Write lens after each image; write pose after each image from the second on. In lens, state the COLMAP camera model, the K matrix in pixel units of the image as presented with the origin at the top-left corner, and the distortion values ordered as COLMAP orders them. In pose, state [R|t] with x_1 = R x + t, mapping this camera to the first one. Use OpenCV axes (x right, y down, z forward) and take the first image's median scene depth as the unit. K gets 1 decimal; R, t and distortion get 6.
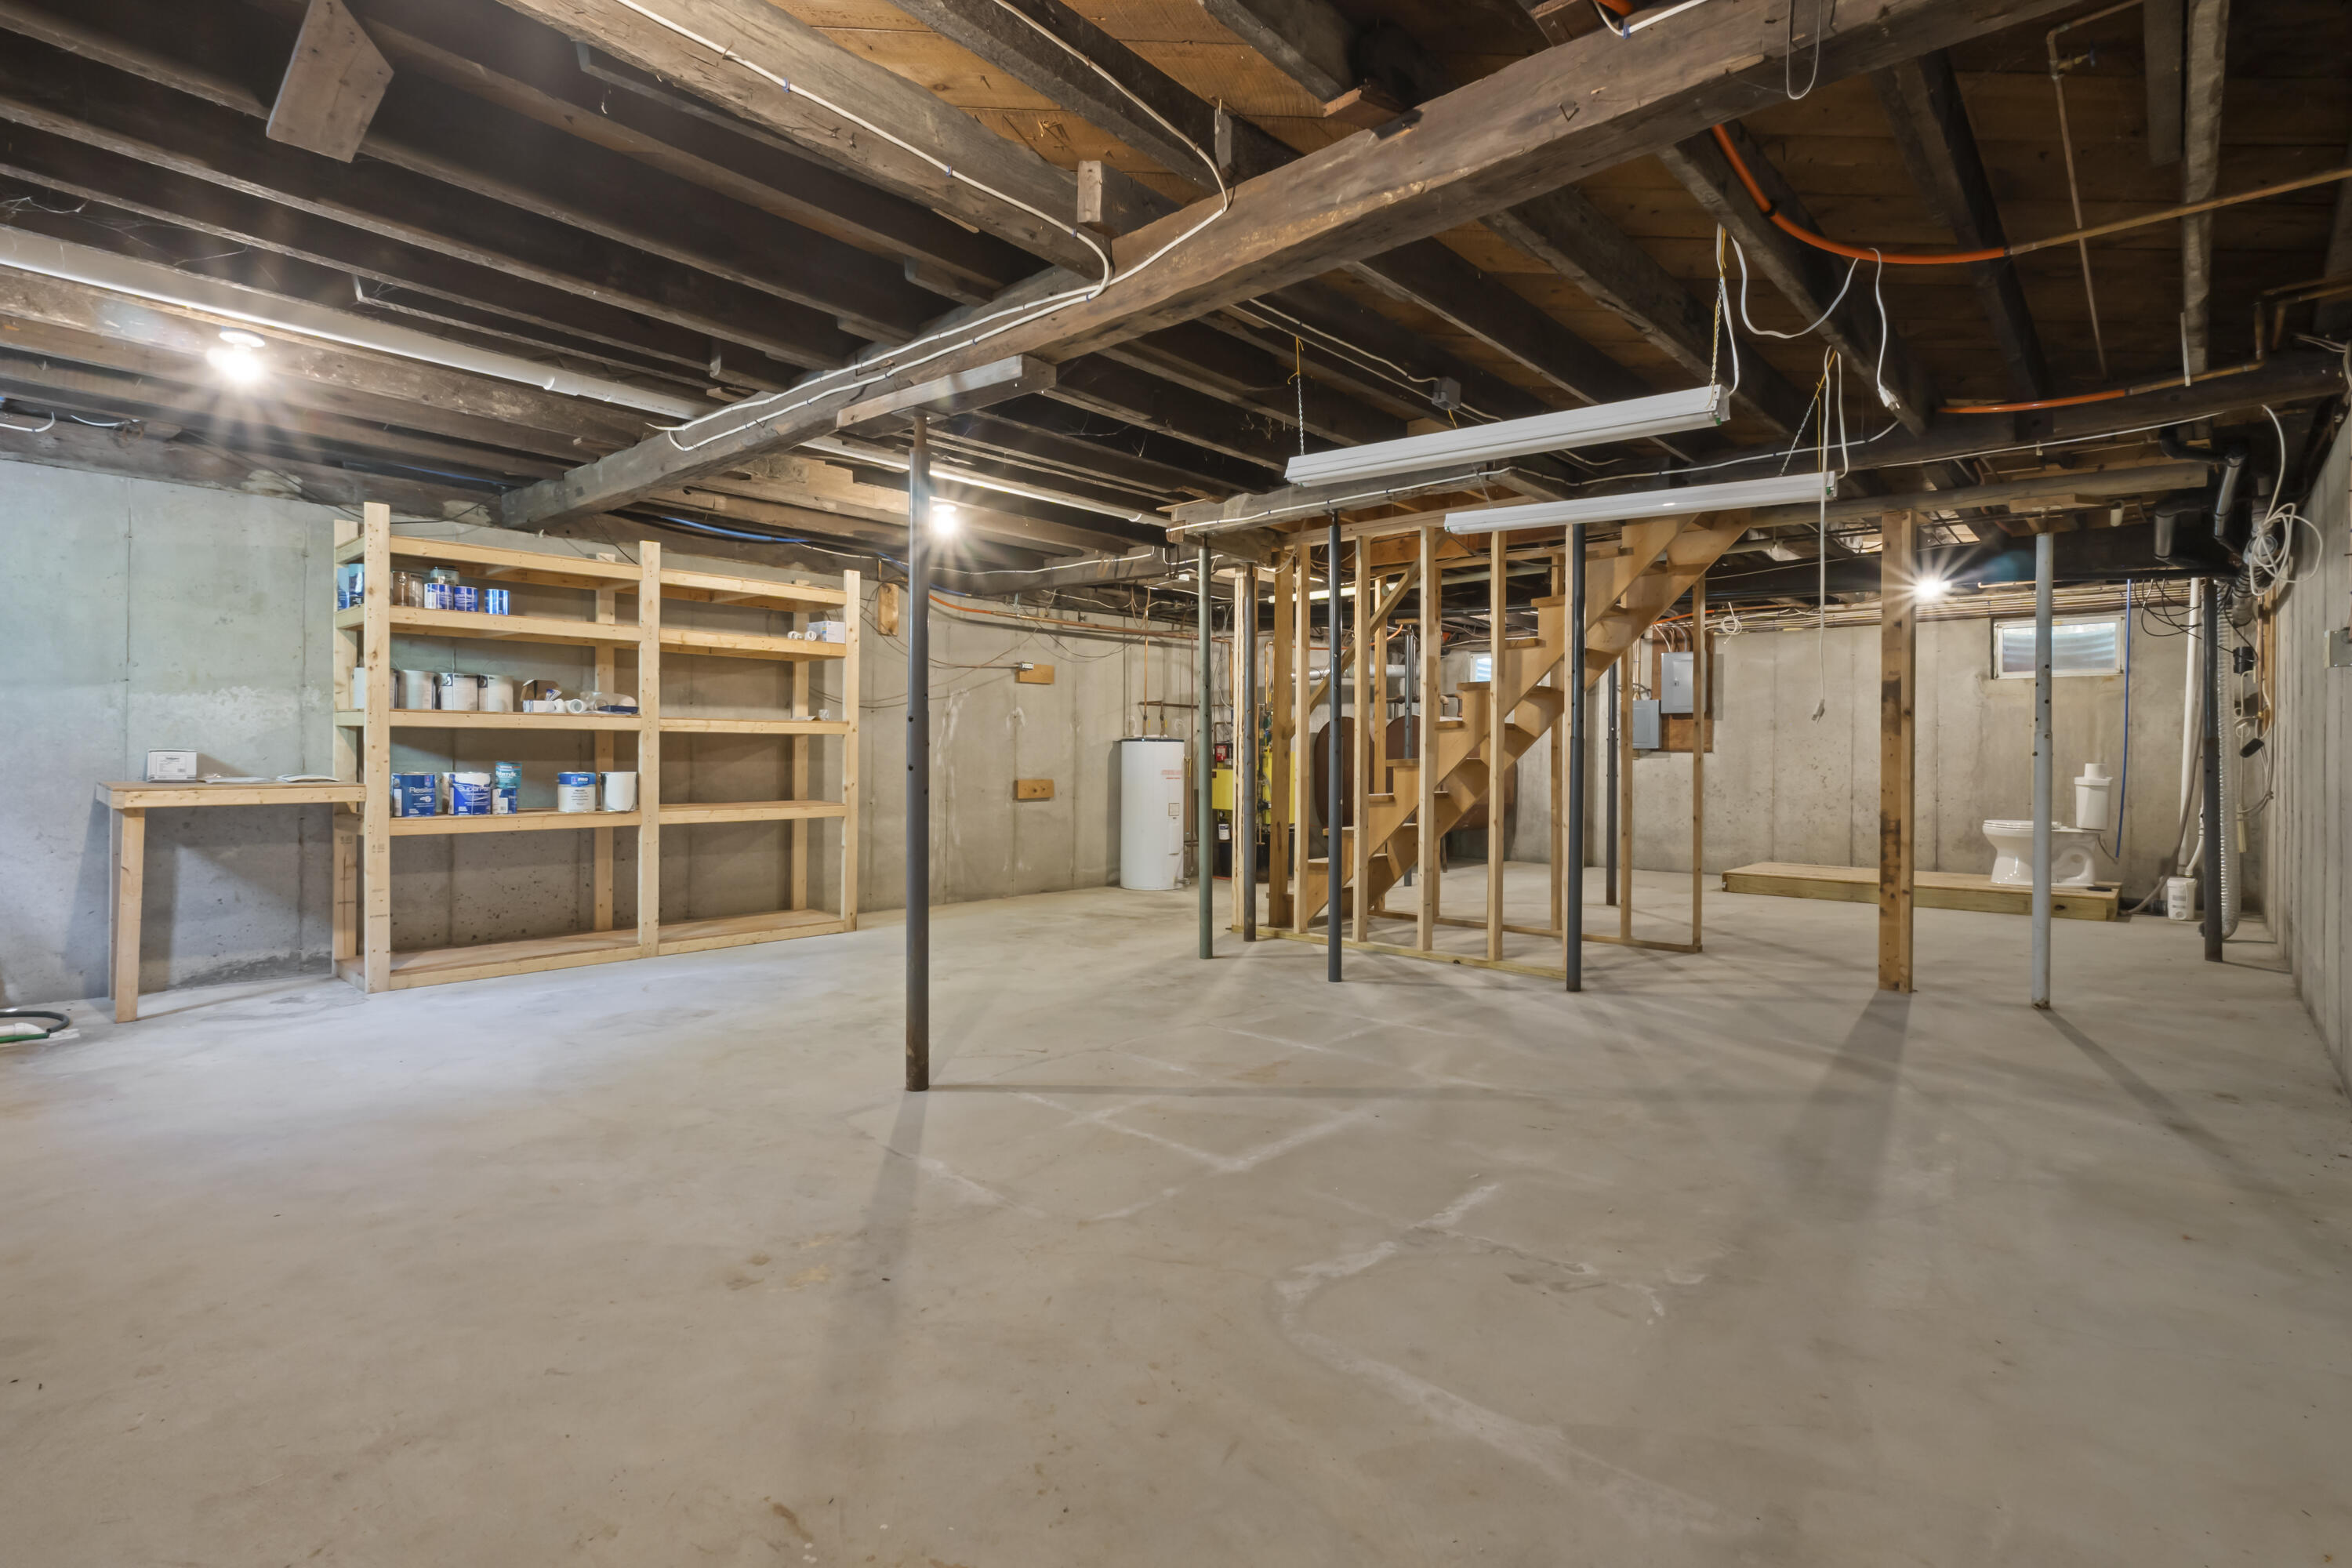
lens RADIAL K [[1097.5, 0, 1164.1], [0, 1097.5, 766.6], [0, 0, 1]] dist [-0.000822, -0.000001]
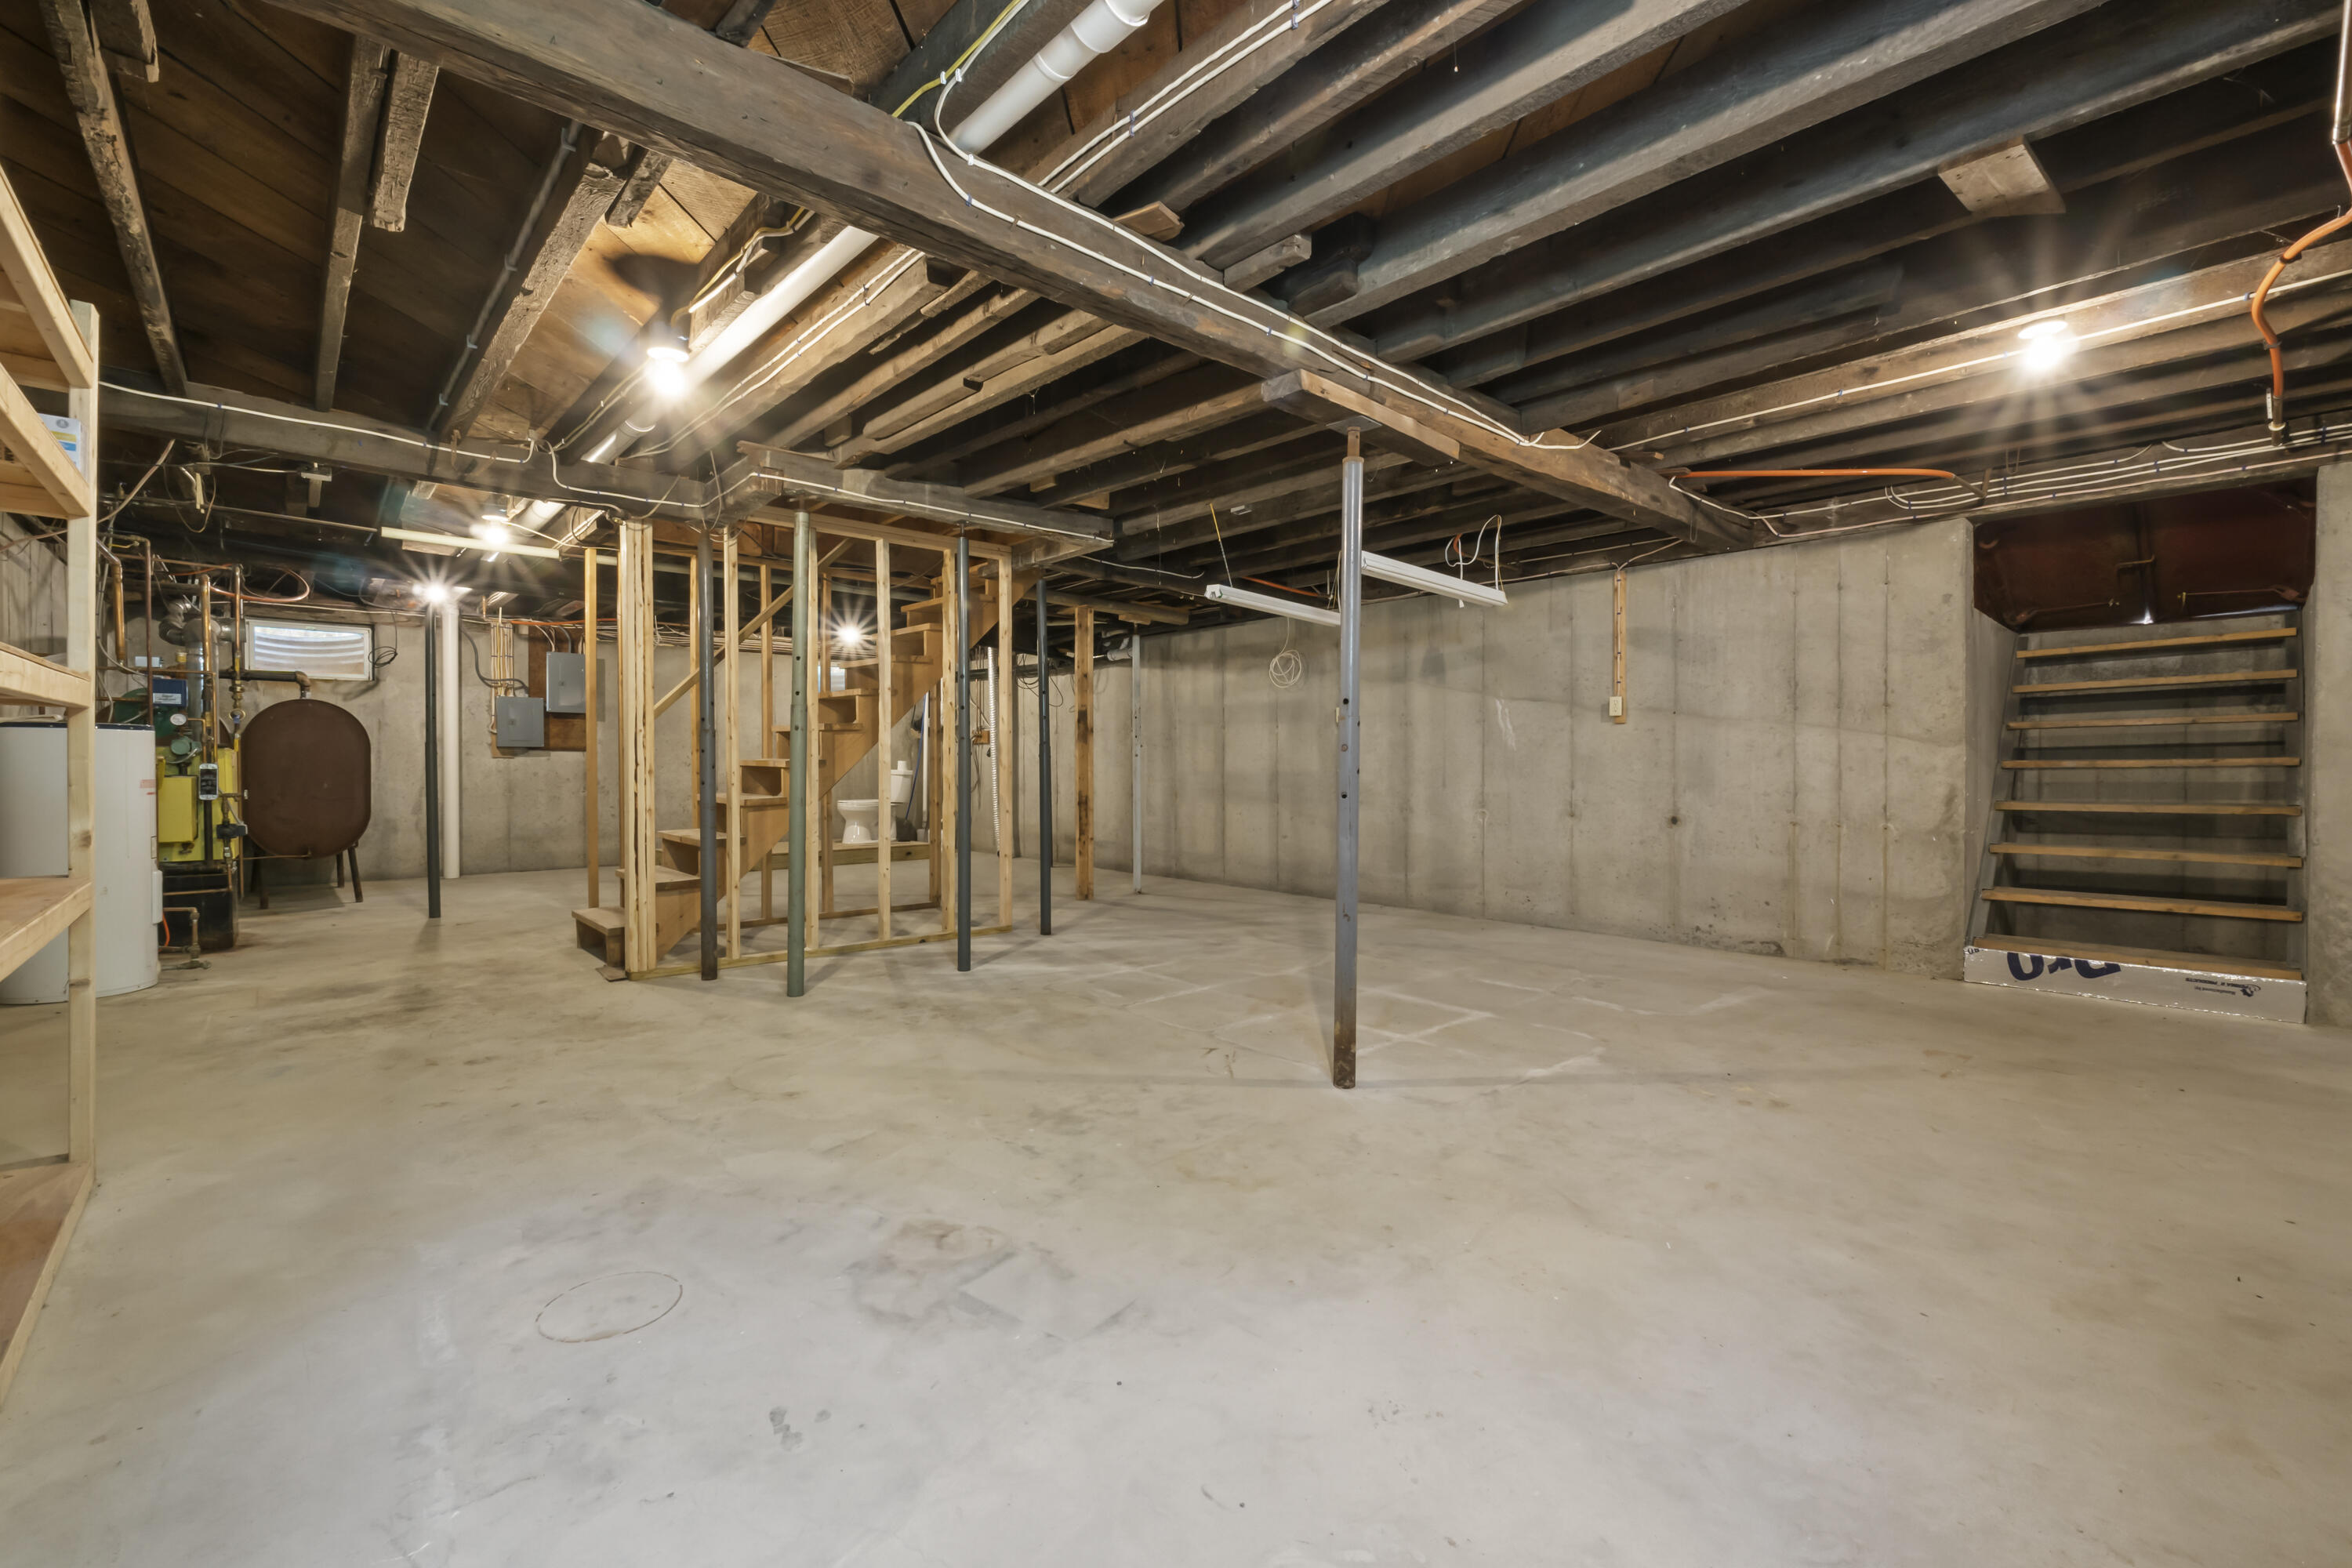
lens RADIAL K [[991.0, 0, 1164.4], [0, 991.0, 767.8], [0, 0, 1]] dist [-0.010321, 0.000421]
pose [[0.101479, -0.011593, 0.994770, -1.309584], [0.006969, 0.999916, 0.010942, -0.011763], [-0.994813, 0.005822, 0.101551, 1.222763]]
